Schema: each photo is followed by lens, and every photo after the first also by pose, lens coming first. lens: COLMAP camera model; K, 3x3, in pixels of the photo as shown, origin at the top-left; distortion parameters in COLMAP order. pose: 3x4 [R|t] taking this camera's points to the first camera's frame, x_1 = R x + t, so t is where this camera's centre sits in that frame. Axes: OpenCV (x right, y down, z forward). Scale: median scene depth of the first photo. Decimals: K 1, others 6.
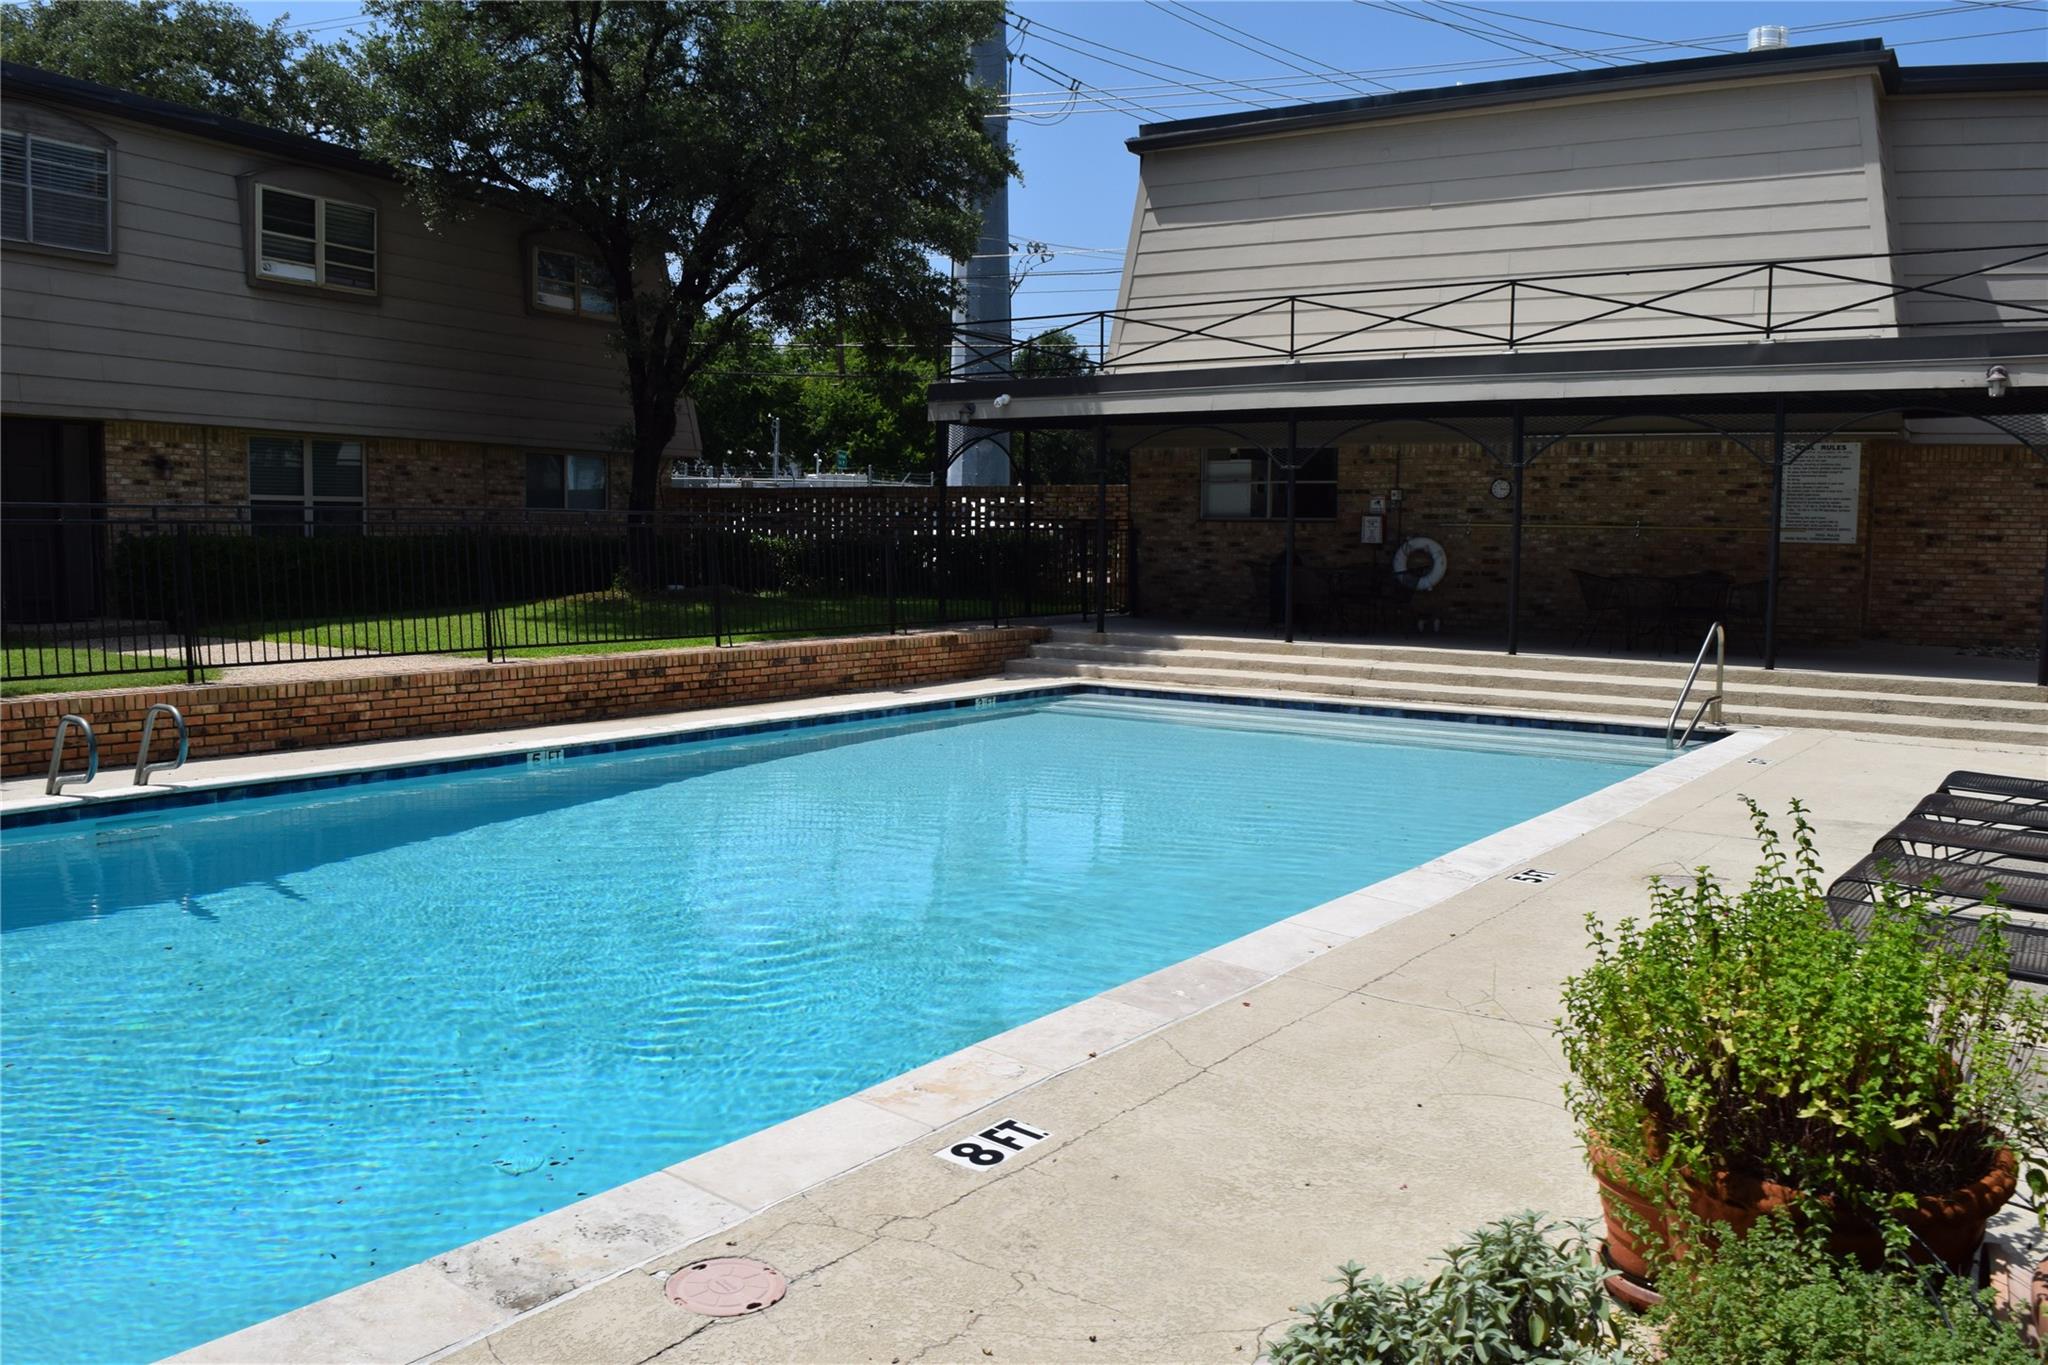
lens RADIAL K [[1618.3, 0, 1006.0], [0, 1618.3, 670.7], [0, 0, 1]] dist [-0.096196, 0.020908]
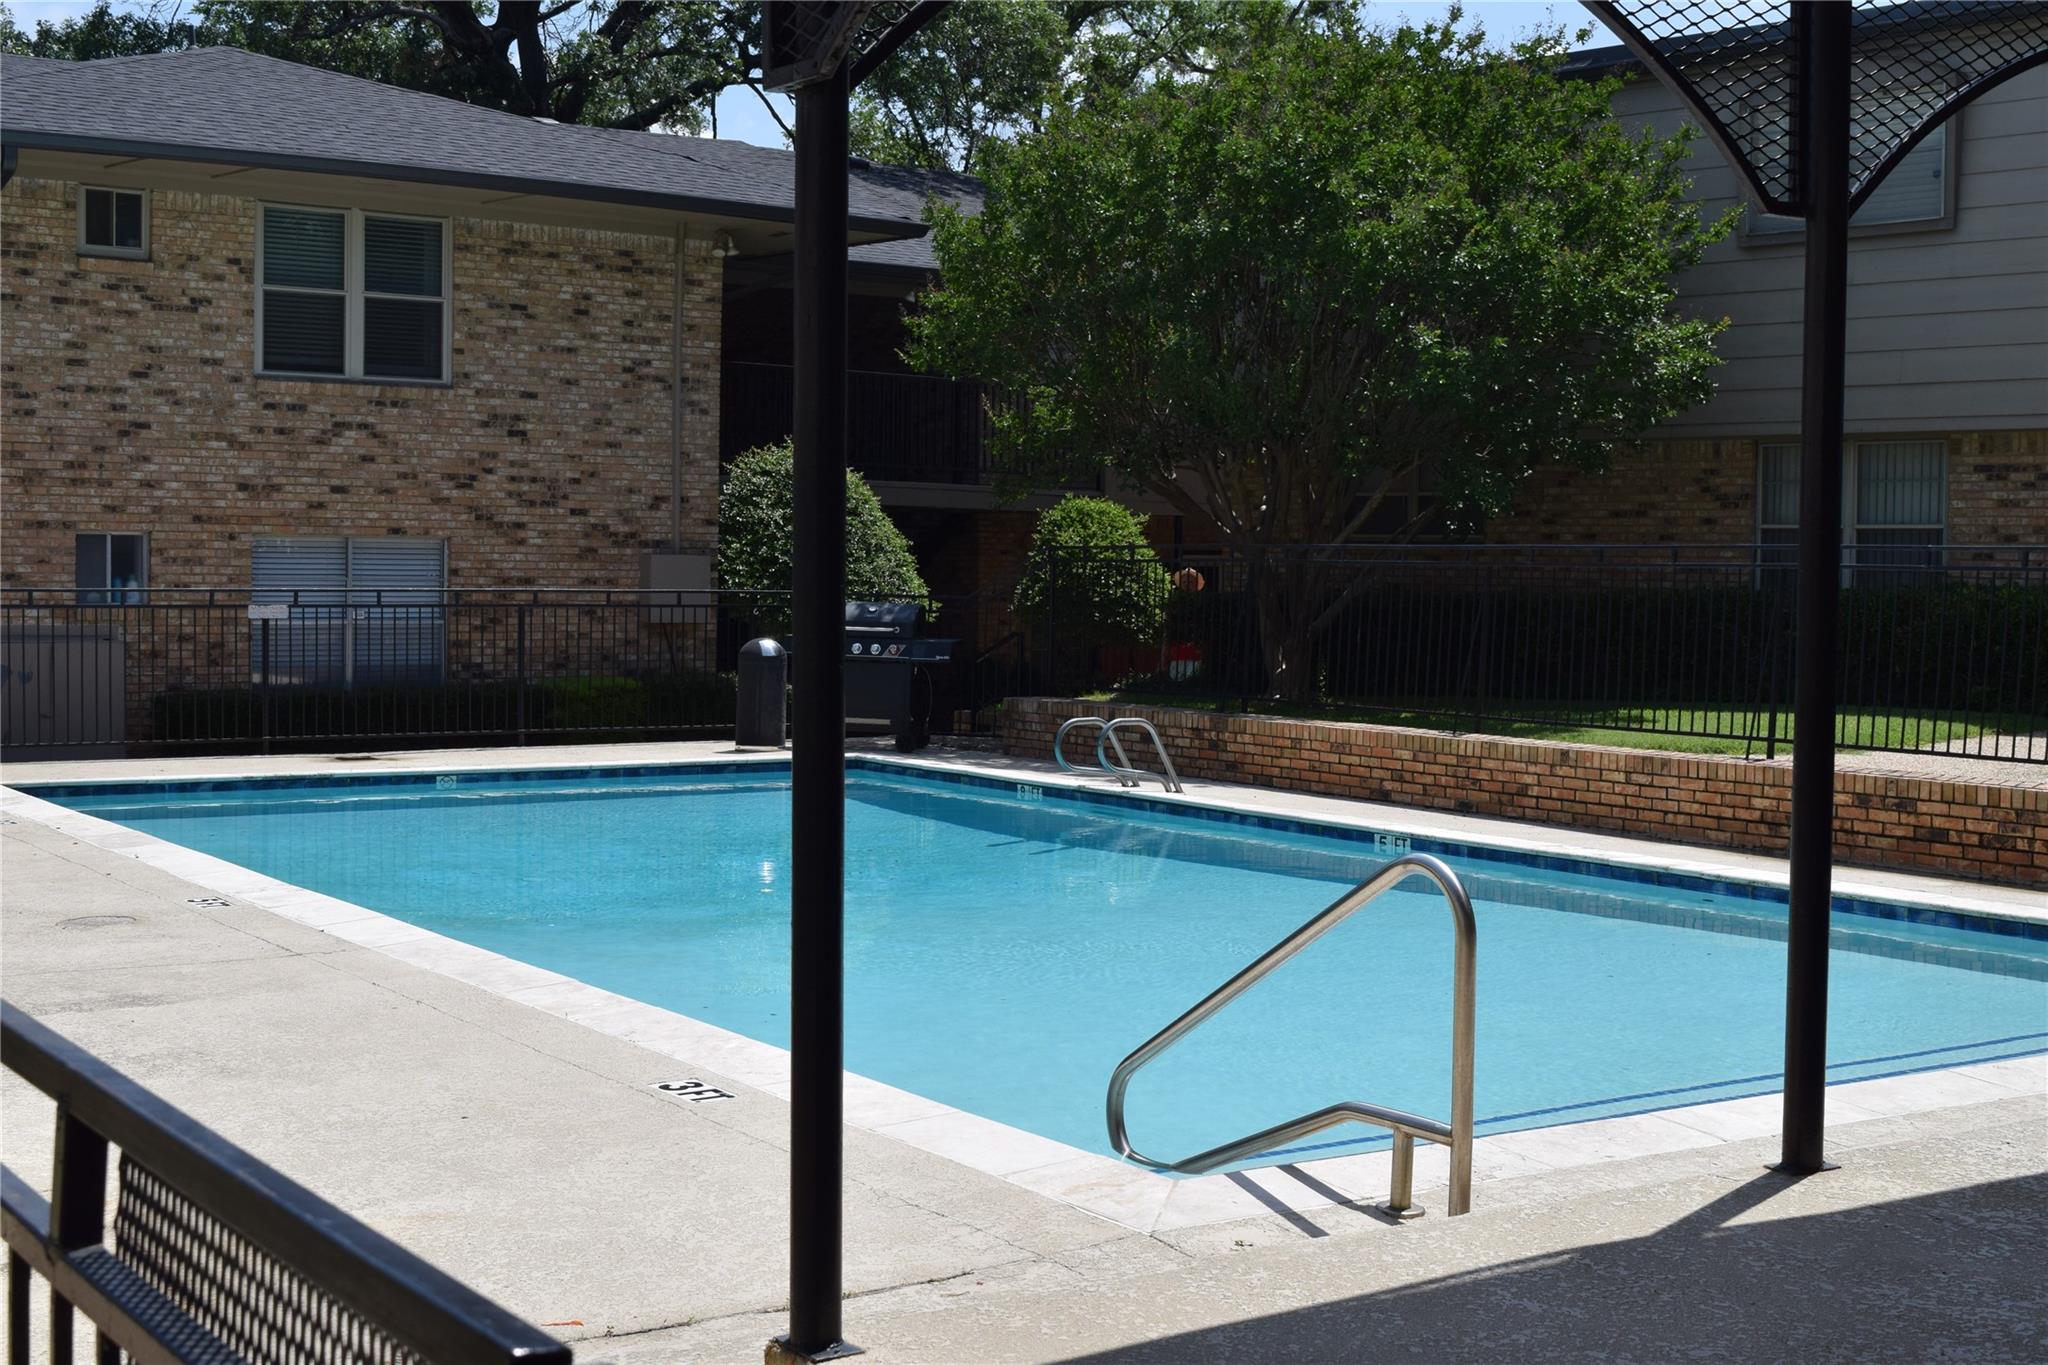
lens RADIAL K [[2707.3, 0, 1018.0], [0, 2707.3, 671.8], [0, 0, 1]] dist [-0.034842, 0.000000]
pose [[-0.346580, 0.026371, -0.937650, 0.727817], [-0.092589, 0.993761, 0.062173, -0.069040], [0.933439, 0.108364, -0.341976, 0.852456]]
